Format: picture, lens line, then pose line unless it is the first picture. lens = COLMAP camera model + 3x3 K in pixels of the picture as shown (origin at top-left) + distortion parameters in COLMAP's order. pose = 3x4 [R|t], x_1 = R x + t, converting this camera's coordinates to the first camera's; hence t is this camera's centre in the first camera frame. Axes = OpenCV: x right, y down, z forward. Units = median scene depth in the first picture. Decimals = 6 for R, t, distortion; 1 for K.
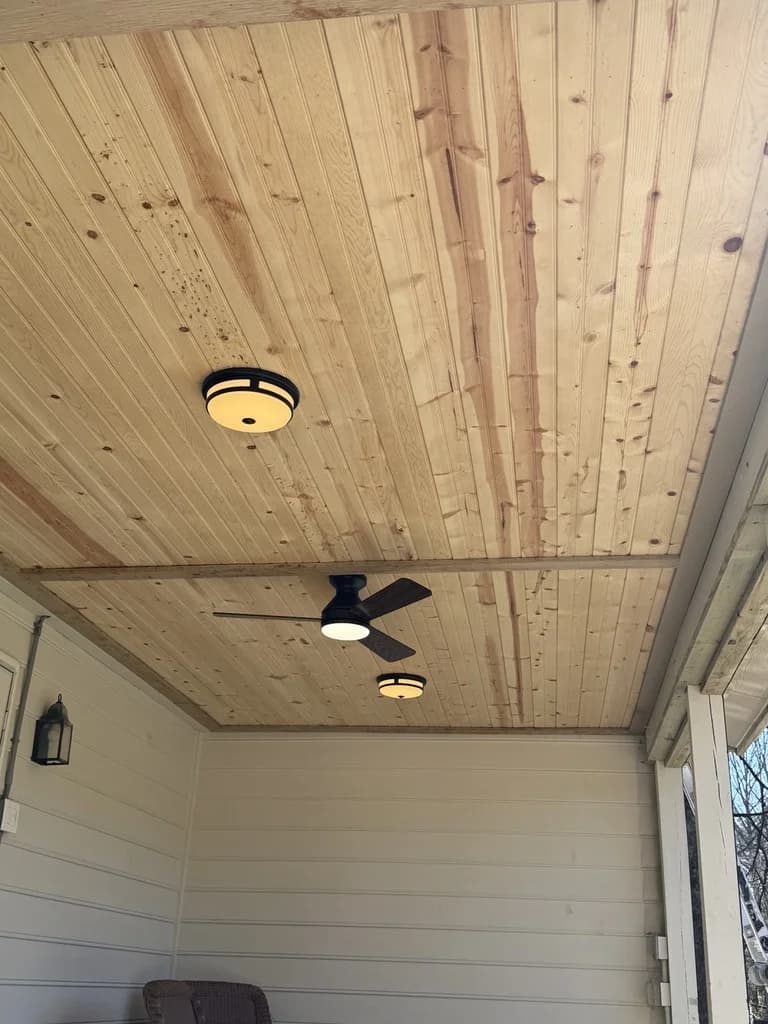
lens RADIAL K [[1092.5, 0, 384.0], [0, 1092.5, 512.0], [0, 0, 1]] dist [0.173490, -0.324618]
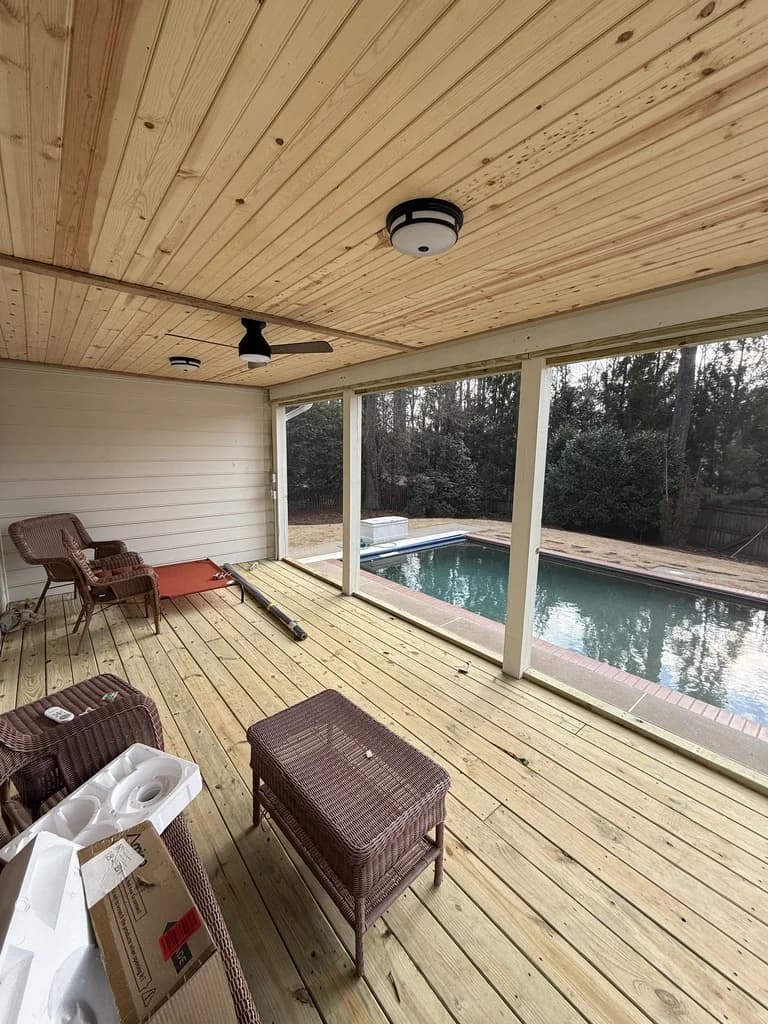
lens RADIAL K [[405.5, 0, 383.8], [0, 405.5, 509.0], [0, 0, 1]] dist [0.001631, 0.000450]
pose [[0.666176, -0.138461, 0.732829, -0.465308], [-0.282551, 0.862508, 0.419814, -0.005439], [-0.690199, -0.486732, 0.535460, 0.533217]]
